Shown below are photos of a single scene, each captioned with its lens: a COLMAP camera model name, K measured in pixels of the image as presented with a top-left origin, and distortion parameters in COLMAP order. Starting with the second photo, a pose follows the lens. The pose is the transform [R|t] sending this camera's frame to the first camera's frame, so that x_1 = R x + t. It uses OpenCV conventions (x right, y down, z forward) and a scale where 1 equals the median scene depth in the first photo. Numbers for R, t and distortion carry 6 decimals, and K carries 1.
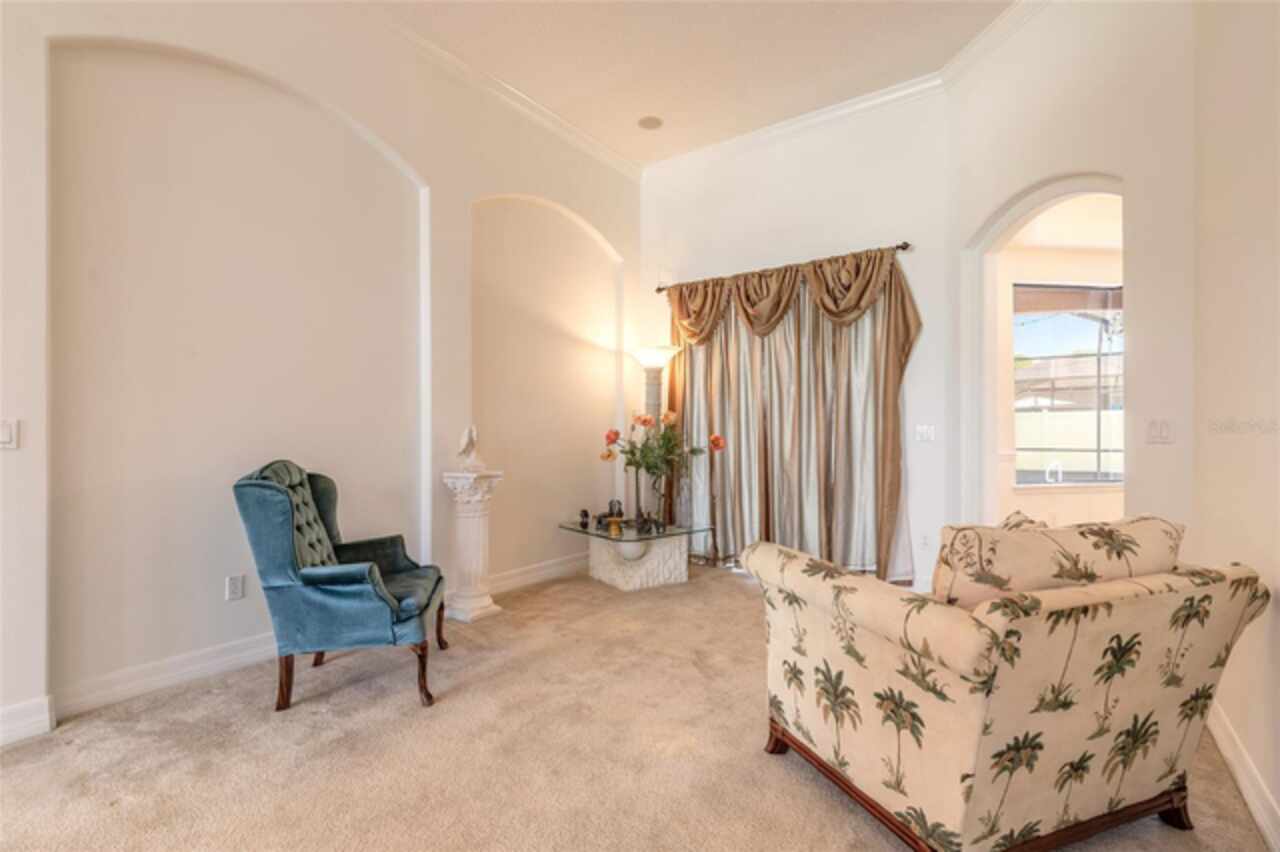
lens RADIAL K [[595.0, 0, 640.0], [0, 595.0, 426.0], [0, 0, 1]] dist [0.012610, -0.000394]
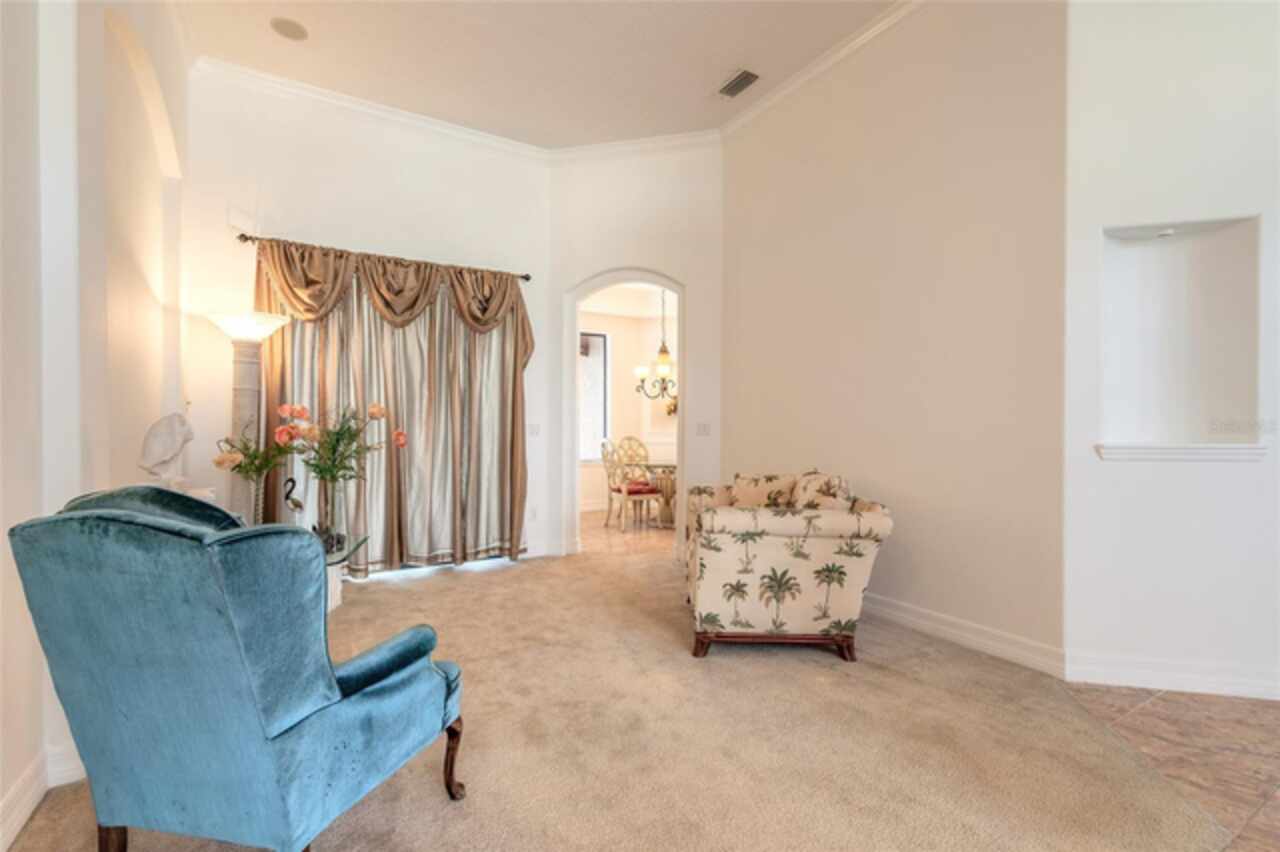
lens RADIAL K [[578.0, 0, 635.8], [0, 578.0, 427.1], [0, 0, 1]] dist [0.010700, -0.000591]
pose [[0.390185, 0.004360, 0.920726, -0.824521], [-0.013555, 0.999908, 0.001010, 0.006264], [-0.920637, -0.012874, 0.390208, 0.465402]]
